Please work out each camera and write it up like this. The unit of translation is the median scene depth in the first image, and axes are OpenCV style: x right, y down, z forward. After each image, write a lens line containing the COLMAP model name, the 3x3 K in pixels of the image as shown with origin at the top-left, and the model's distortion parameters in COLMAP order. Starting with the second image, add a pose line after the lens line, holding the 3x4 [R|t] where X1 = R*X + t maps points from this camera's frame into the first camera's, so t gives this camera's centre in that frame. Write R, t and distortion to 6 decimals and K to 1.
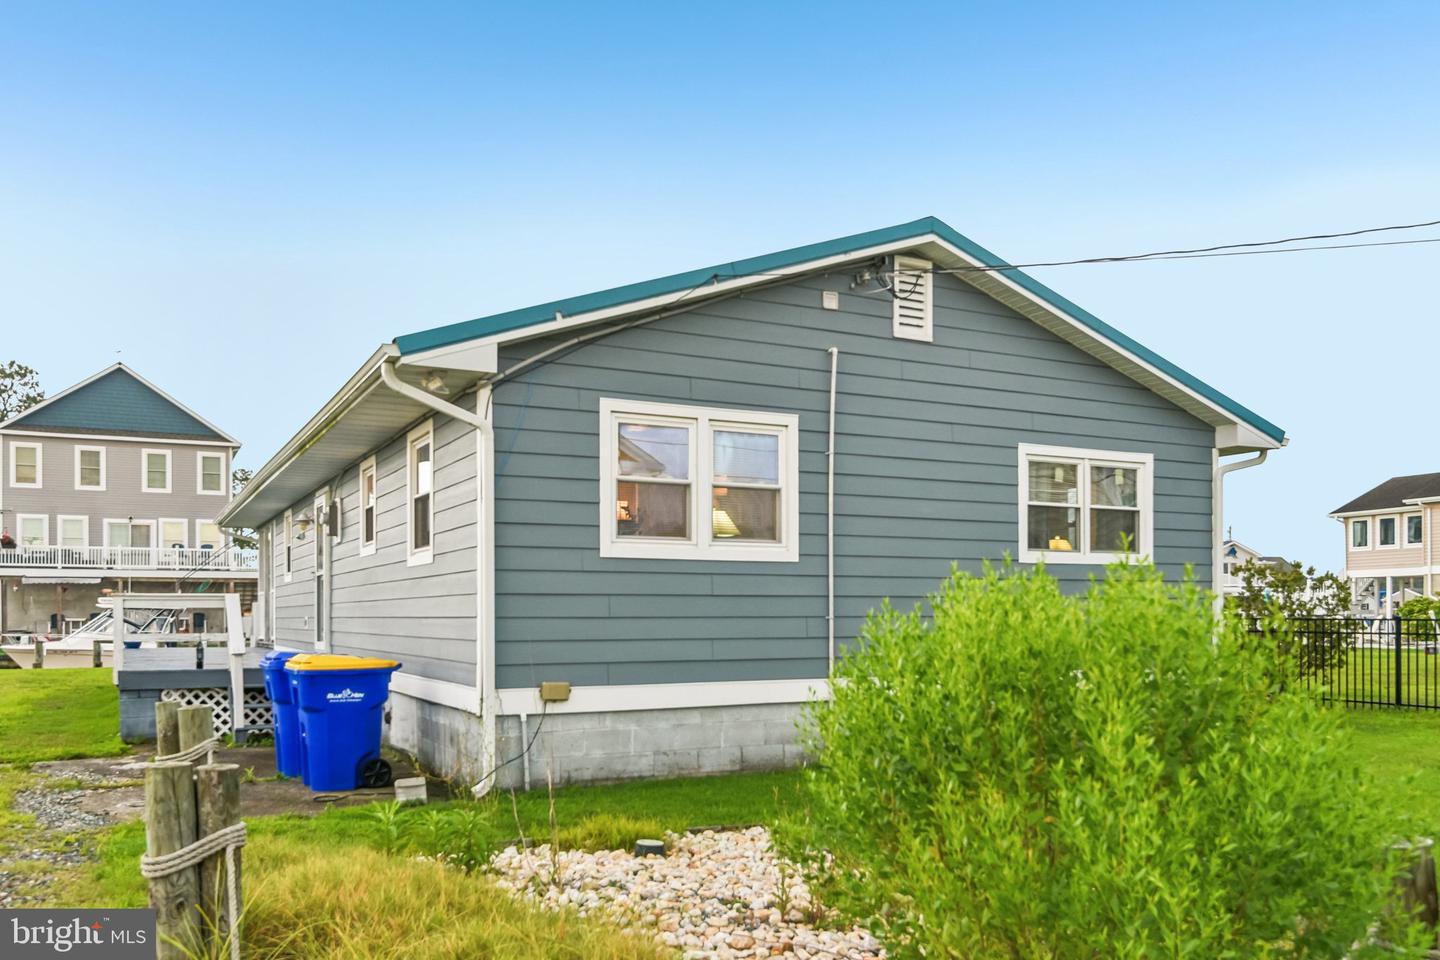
lens RADIAL K [[1109.1, 0, 687.7], [0, 1109.1, 603.9], [0, 0, 1]] dist [0.000191, -0.003176]
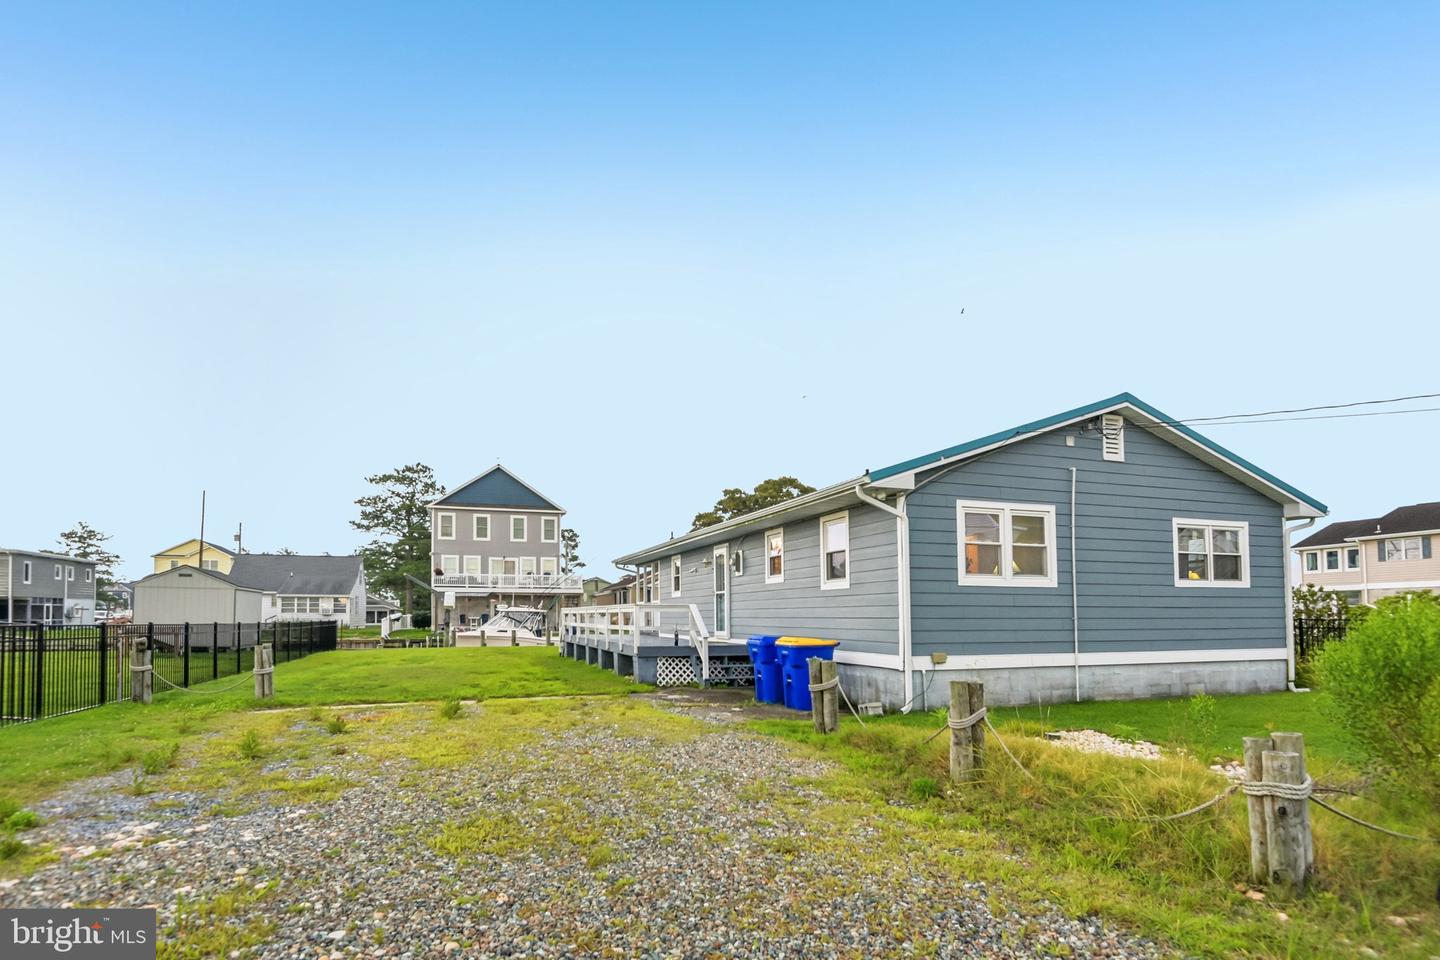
lens RADIAL K [[723.8, 0, 720.8], [0, 723.8, 574.4], [0, 0, 1]] dist [-0.000076, 0.000121]
pose [[0.993120, -0.004626, -0.117012, -0.281790], [-0.000881, 0.998896, -0.046966, -0.003043], [0.117100, 0.046745, 0.992019, -0.206992]]
